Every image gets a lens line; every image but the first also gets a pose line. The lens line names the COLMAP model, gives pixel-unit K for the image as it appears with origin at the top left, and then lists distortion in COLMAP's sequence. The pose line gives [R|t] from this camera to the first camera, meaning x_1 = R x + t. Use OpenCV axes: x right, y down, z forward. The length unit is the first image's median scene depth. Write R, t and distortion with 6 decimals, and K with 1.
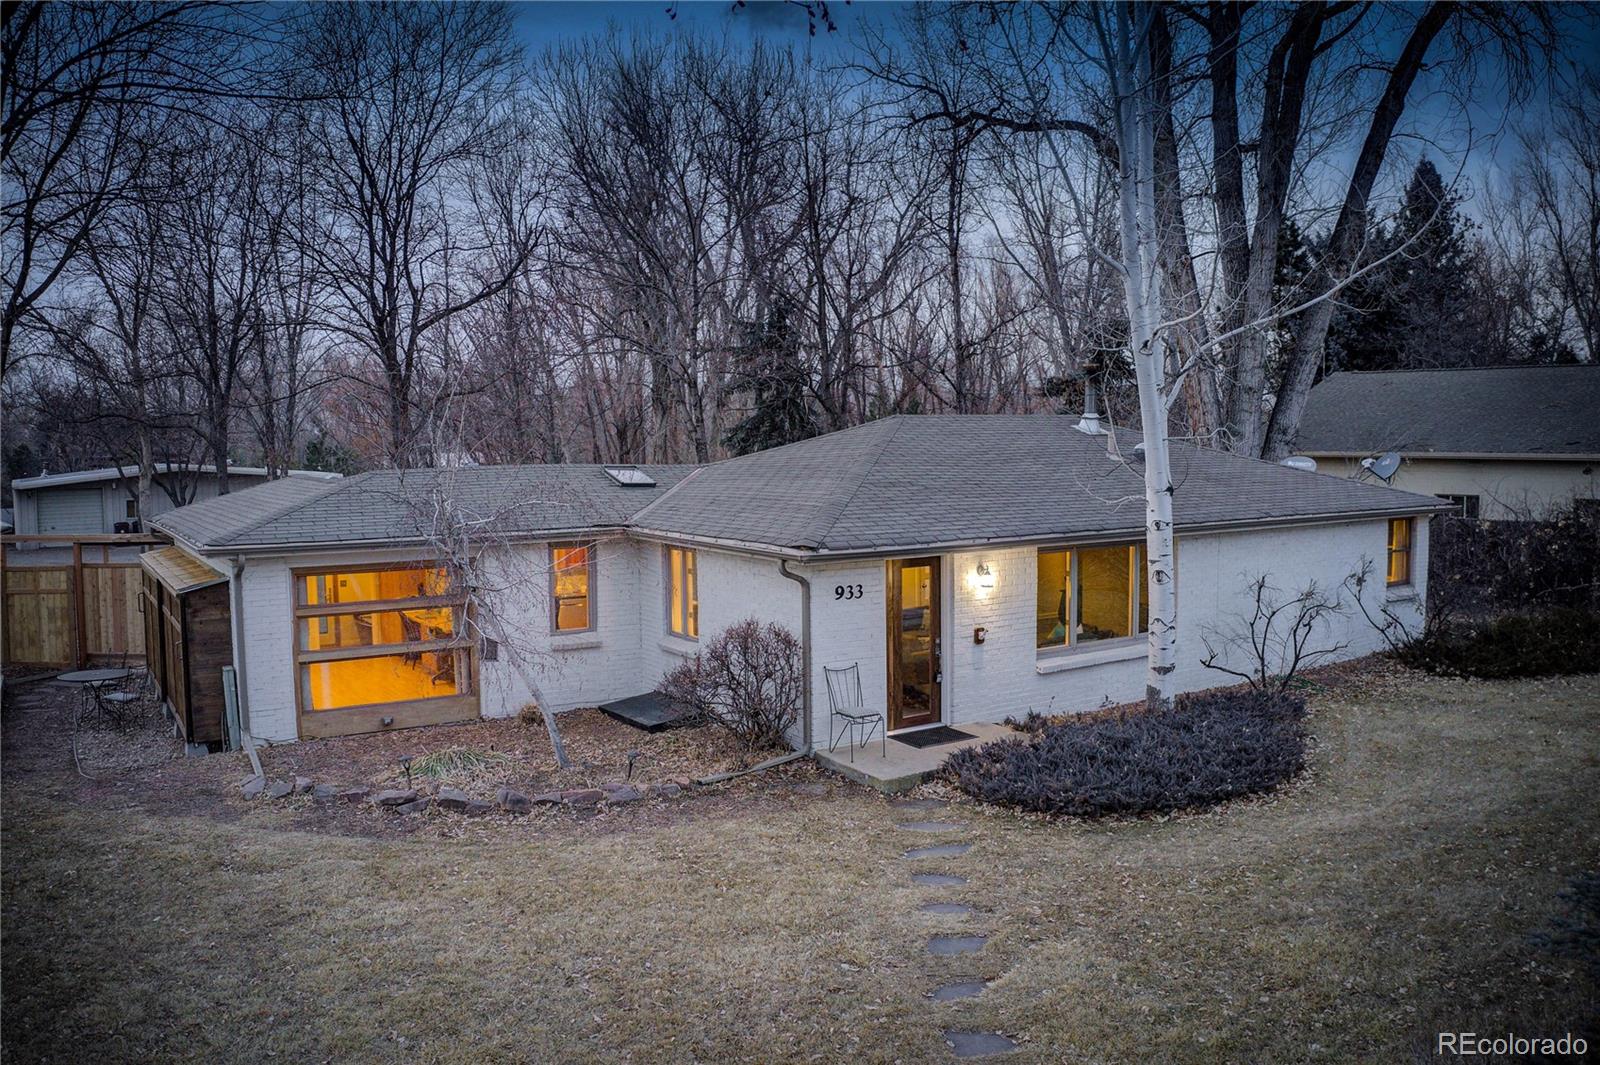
lens RADIAL K [[1241.2, 0, 800.0], [0, 1241.2, 532.5], [0, 0, 1]] dist [-0.188540, 0.001441]
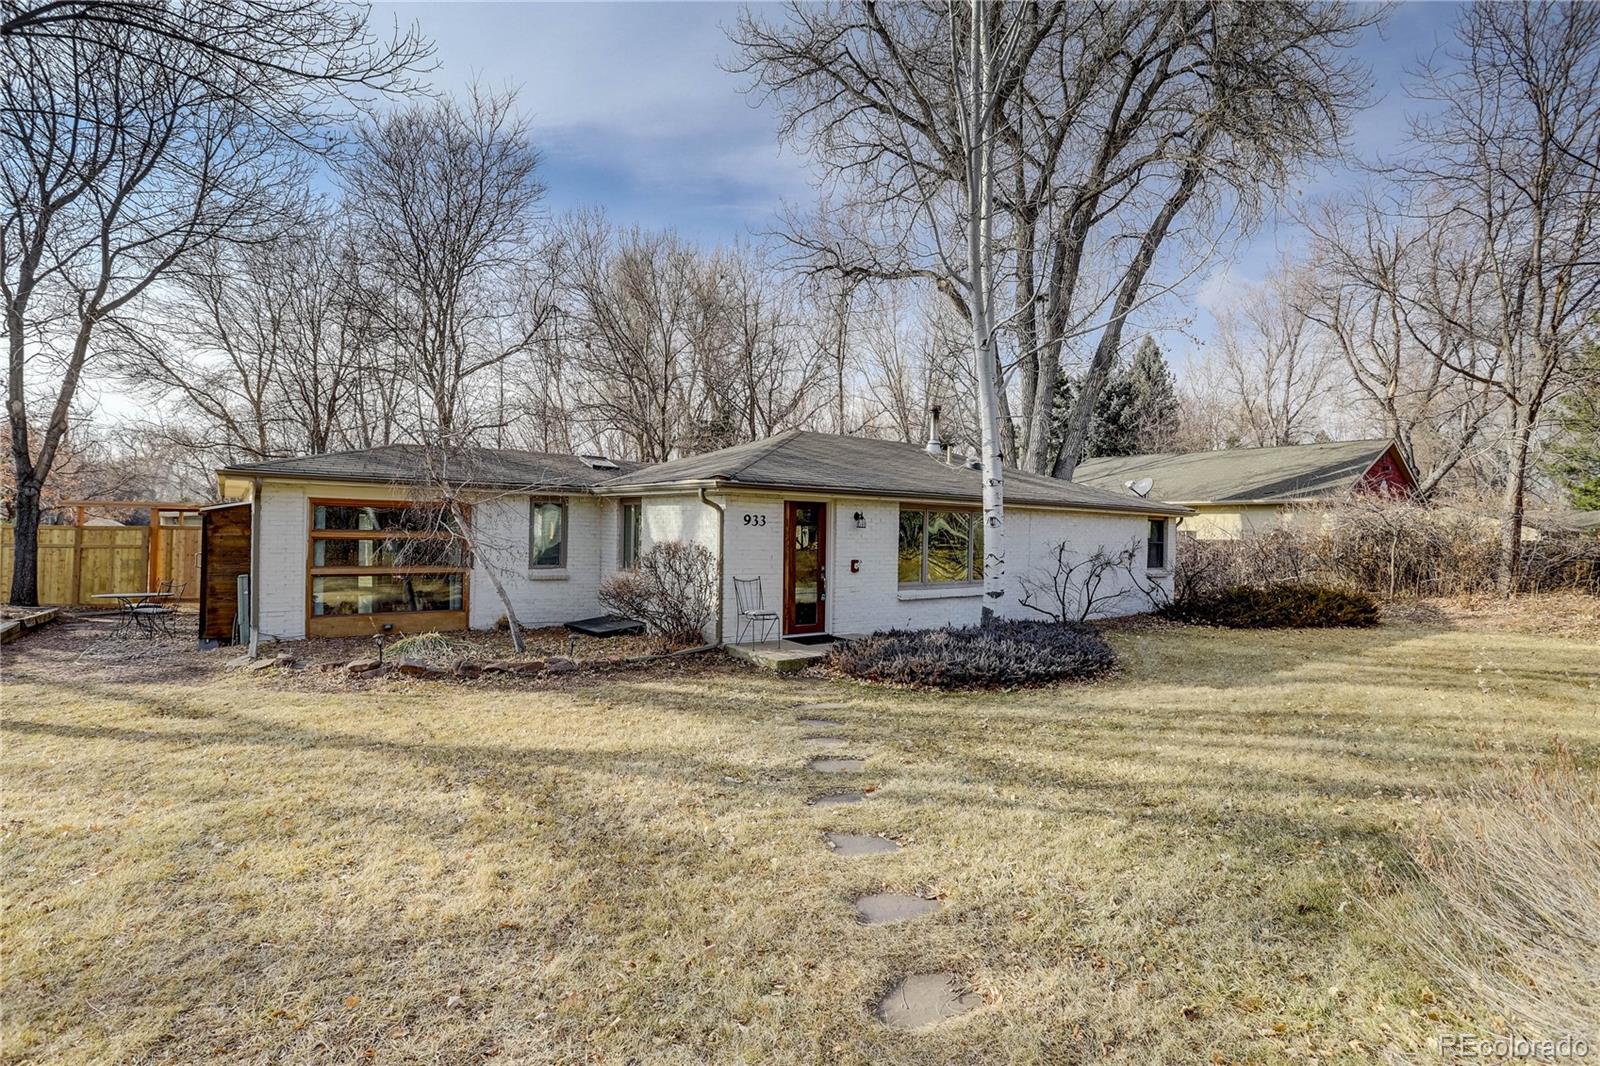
lens RADIAL K [[785.1, 0, 800.0], [0, 785.1, 533.0], [0, 0, 1]] dist [-0.084566, 0.039223]
pose [[0.996614, 0.026889, 0.077700, 0.021035], [-0.022175, 0.997896, -0.060918, 0.098541], [-0.079175, 0.058989, 0.995114, 0.169048]]
